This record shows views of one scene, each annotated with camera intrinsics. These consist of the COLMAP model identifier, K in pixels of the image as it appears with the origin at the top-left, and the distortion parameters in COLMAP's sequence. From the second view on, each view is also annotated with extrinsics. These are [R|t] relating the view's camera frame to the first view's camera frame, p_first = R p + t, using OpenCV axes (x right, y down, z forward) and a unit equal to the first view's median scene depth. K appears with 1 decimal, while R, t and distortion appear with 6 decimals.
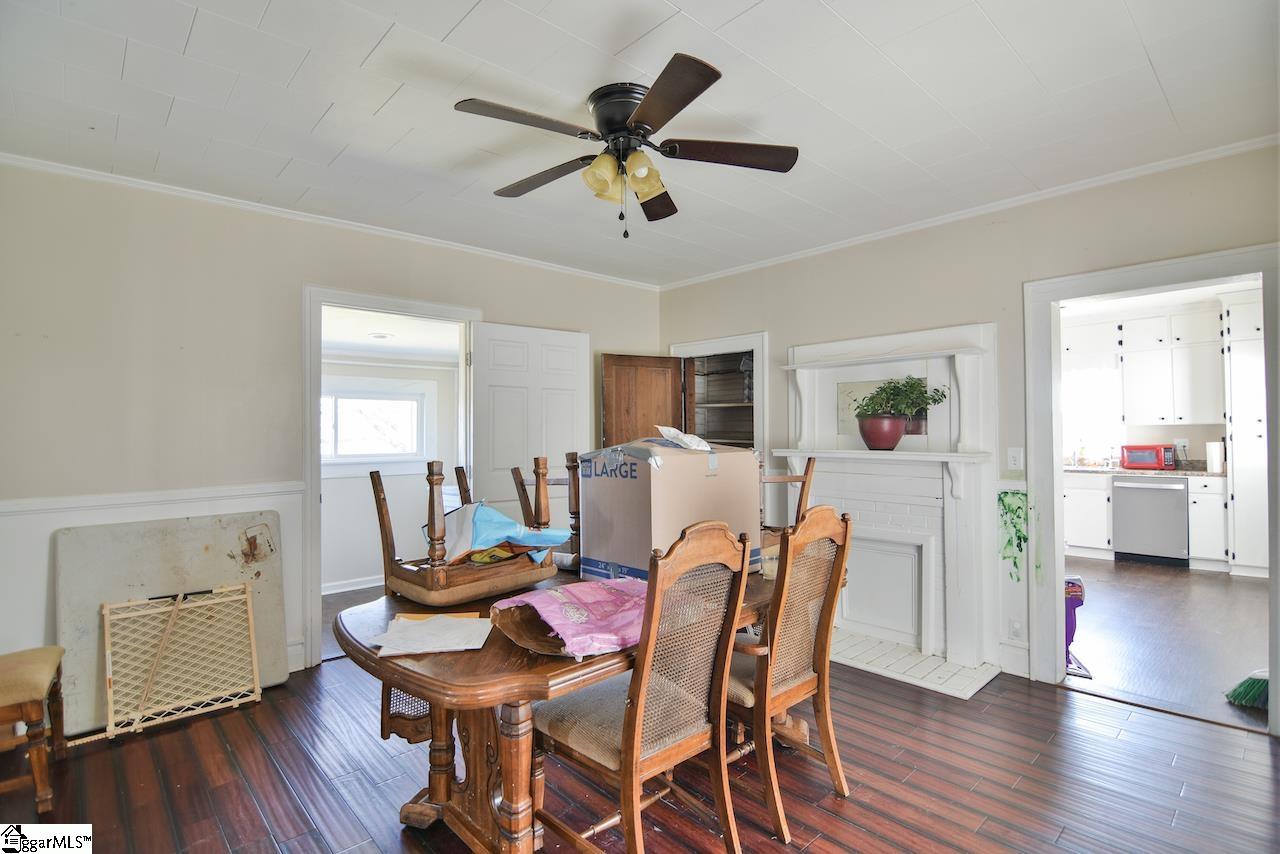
lens RADIAL K [[618.6, 0, 642.7], [0, 618.6, 426.3], [0, 0, 1]] dist [-0.003822, -0.013247]
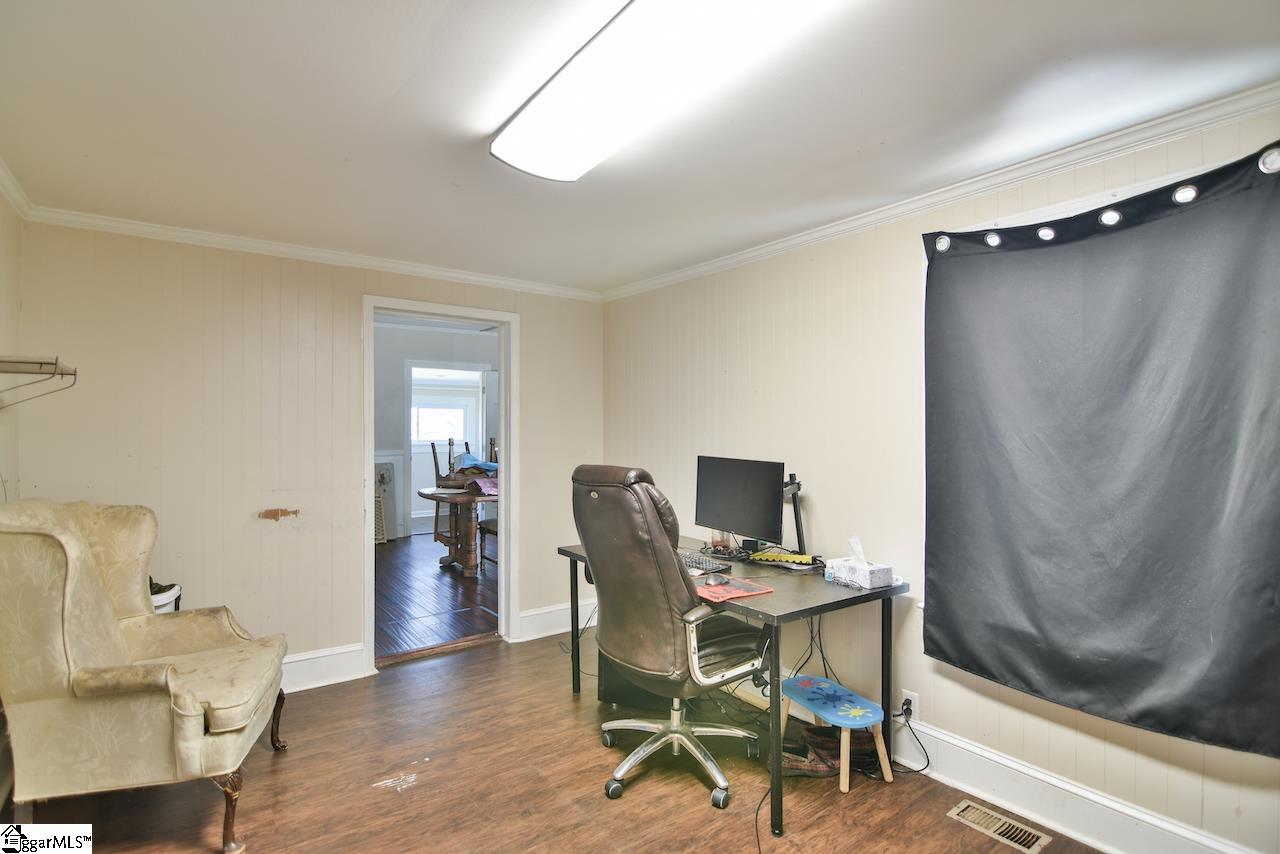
lens RADIAL K [[649.0, 0, 643.0], [0, 649.0, 440.8], [0, 0, 1]] dist [-0.003509, -0.000629]
pose [[0.991279, 0.010843, -0.131335, 0.506184], [-0.007505, 0.999637, 0.025892, -0.004977], [0.131568, -0.024680, 0.991000, -1.000160]]
